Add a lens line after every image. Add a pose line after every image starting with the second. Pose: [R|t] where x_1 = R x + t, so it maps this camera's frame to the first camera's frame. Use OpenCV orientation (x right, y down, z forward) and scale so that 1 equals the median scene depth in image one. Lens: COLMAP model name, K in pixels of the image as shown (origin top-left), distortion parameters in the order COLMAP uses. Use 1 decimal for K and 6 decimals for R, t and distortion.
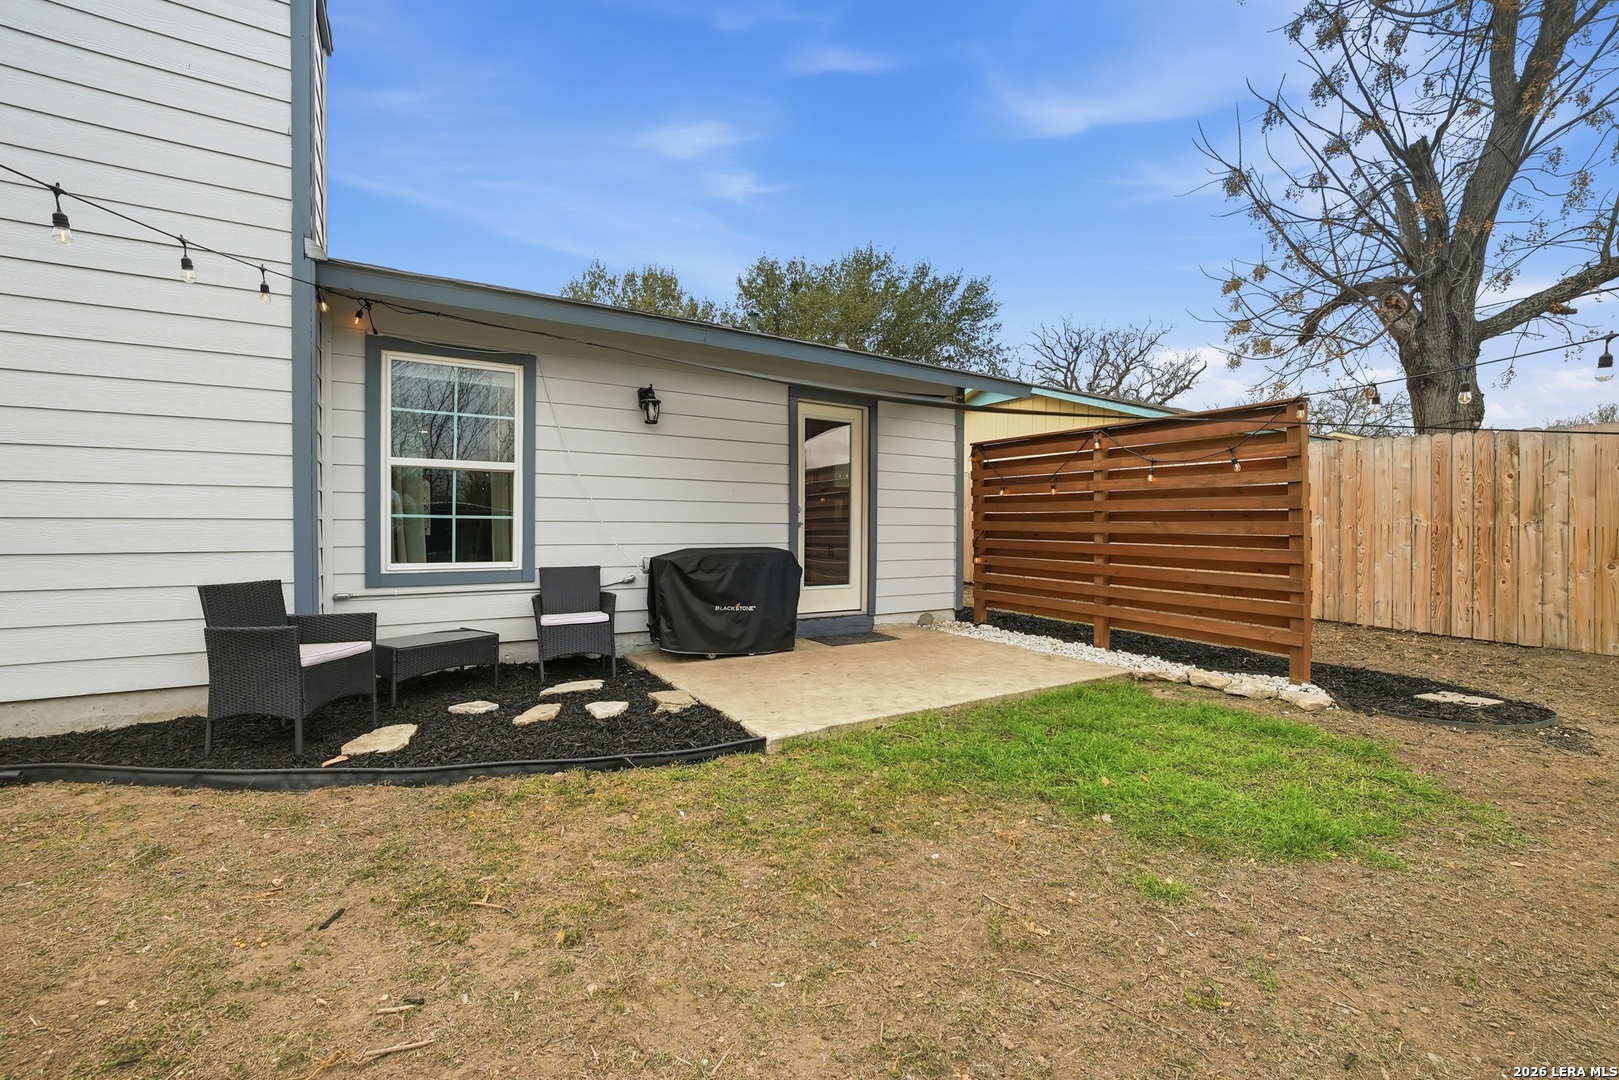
lens RADIAL K [[659.3, 0, 807.5], [0, 659.3, 529.2], [0, 0, 1]] dist [-0.012200, 0.000121]
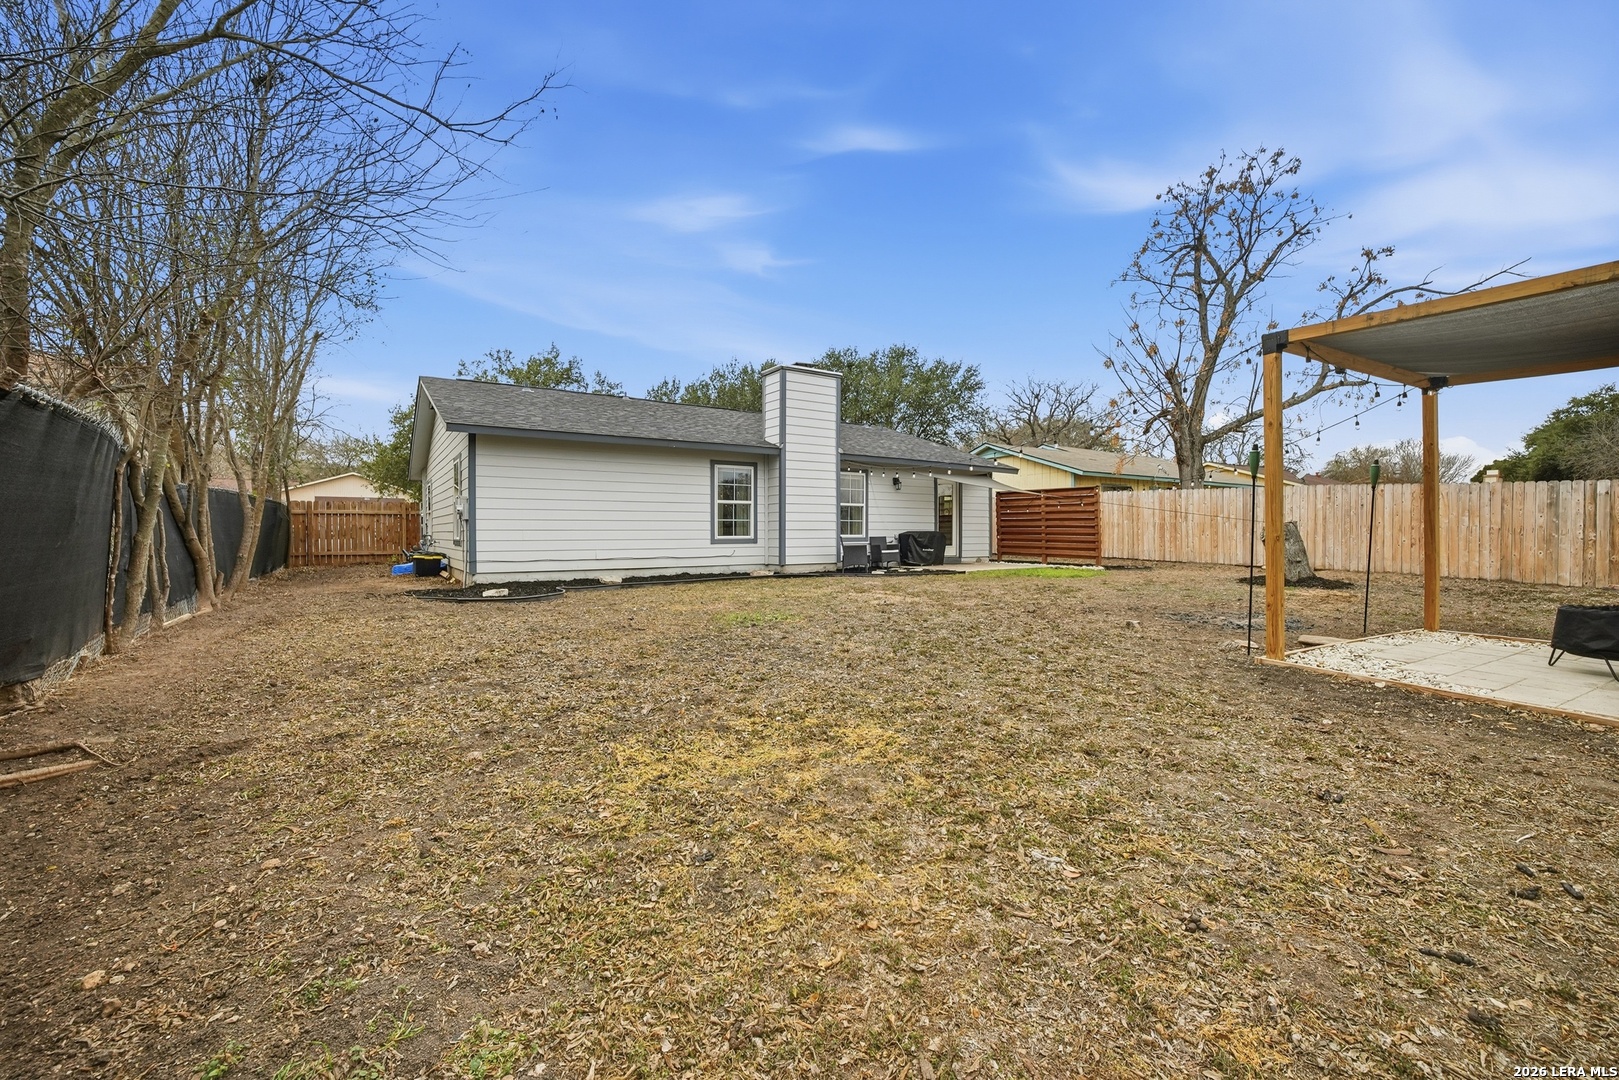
lens RADIAL K [[659.3, 0, 807.5], [0, 659.3, 529.2], [0, 0, 1]] dist [-0.012200, 0.000121]
pose [[0.998794, -0.006347, 0.048686, -0.605207], [0.006688, 0.999954, -0.006834, 0.029448], [-0.048640, 0.007152, 0.998791, -1.517110]]
